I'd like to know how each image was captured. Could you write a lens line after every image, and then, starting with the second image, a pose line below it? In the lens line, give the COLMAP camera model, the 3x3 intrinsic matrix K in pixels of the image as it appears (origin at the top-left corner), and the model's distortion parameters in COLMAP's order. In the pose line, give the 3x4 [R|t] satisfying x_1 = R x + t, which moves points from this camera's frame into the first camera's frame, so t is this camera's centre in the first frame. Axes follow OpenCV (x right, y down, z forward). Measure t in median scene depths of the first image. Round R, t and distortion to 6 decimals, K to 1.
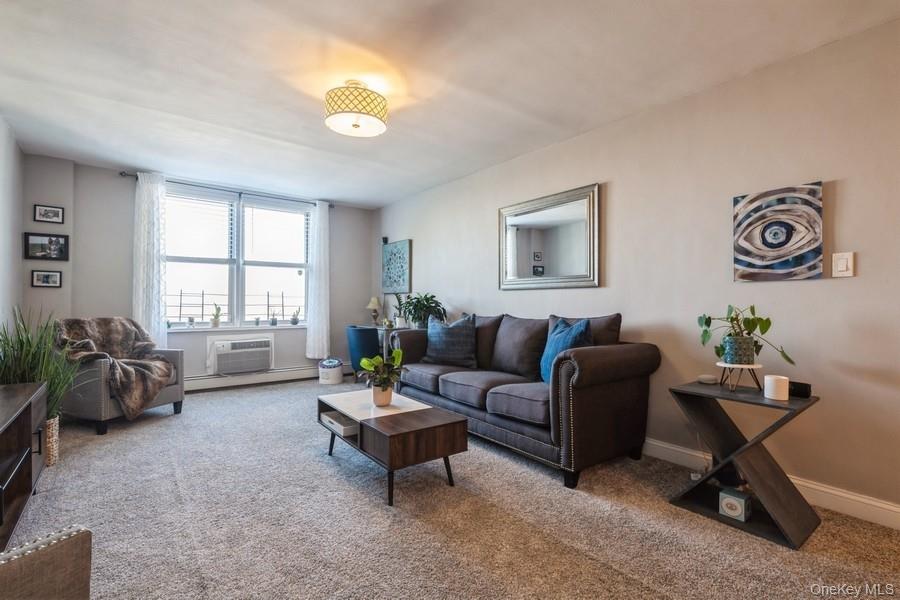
lens RADIAL K [[412.8, 0, 448.3], [0, 412.8, 304.4], [0, 0, 1]] dist [0.002122, 0.000834]
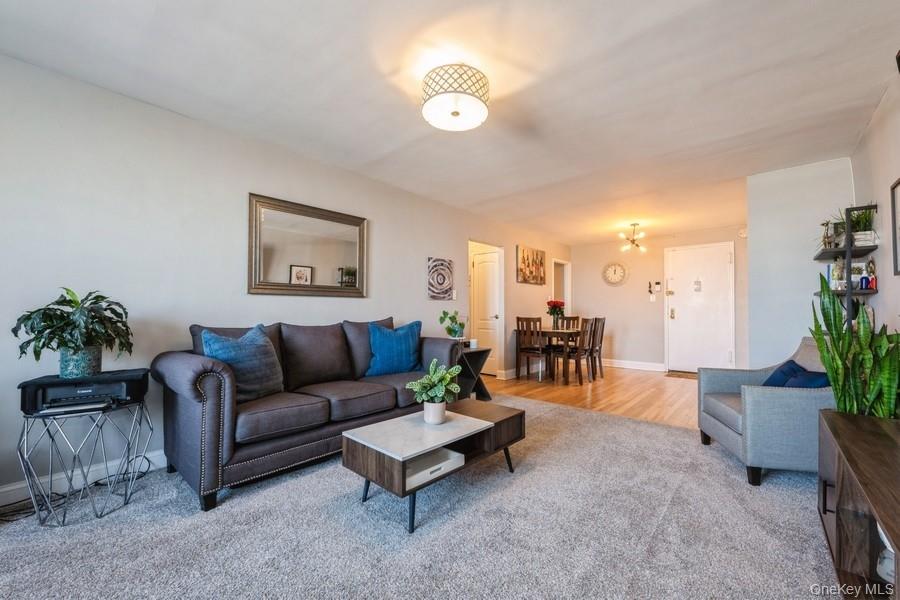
lens RADIAL K [[353.5, 0, 452.0], [0, 353.5, 304.9], [0, 0, 1]] dist [-0.000691, 0.000562]
pose [[-0.185898, 0.010423, 0.982514, -0.640208], [0.000407, 0.999944, -0.010531, -0.005253], [-0.982569, -0.001558, -0.185892, 0.756251]]
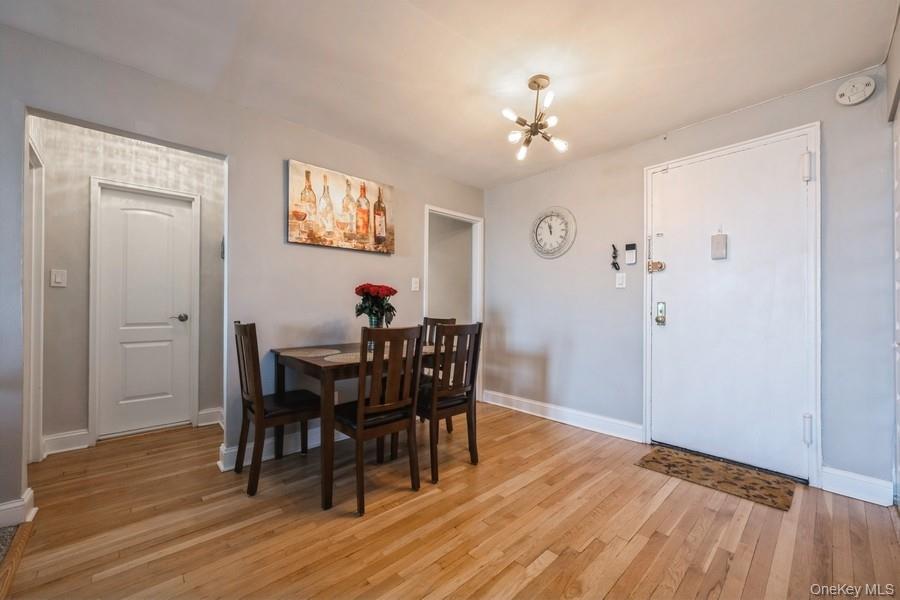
lens RADIAL K [[353.5, 0, 453.3], [0, 353.5, 303.1], [0, 0, 1]] dist [-0.000691, 0.000562]
pose [[-0.092789, 0.004518, 0.995676, 0.066846], [-0.001157, 0.999989, -0.004645, -0.000435], [-0.995685, -0.001583, -0.092782, -0.024711]]
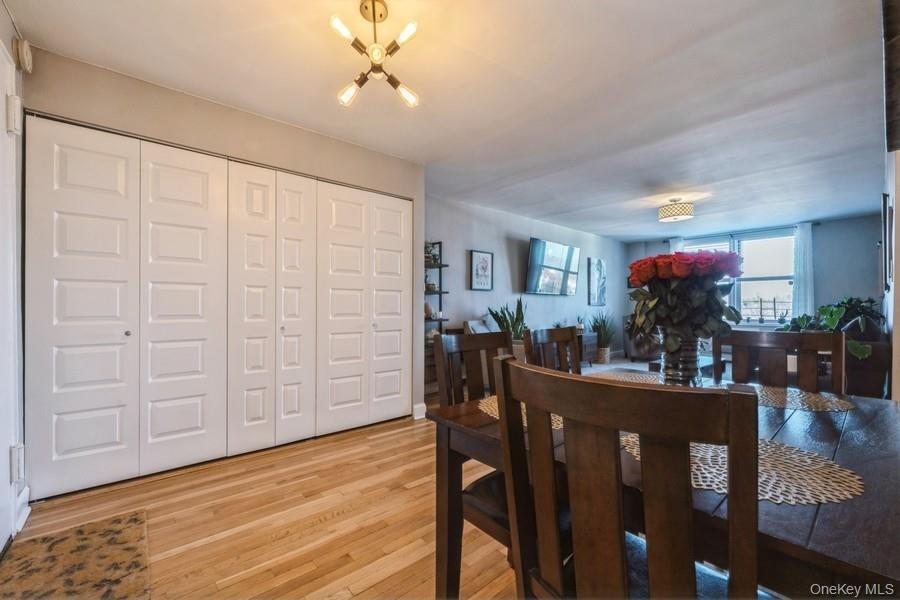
lens RADIAL K [[371.5, 0, 449.5], [0, 371.5, 303.8], [0, 0, 1]] dist [-0.001118, 0.000650]
pose [[0.058444, -0.007645, -0.998261, 1.010641], [-0.006460, 0.999947, -0.008036, 0.004102], [0.998270, 0.006918, 0.058391, -0.140439]]
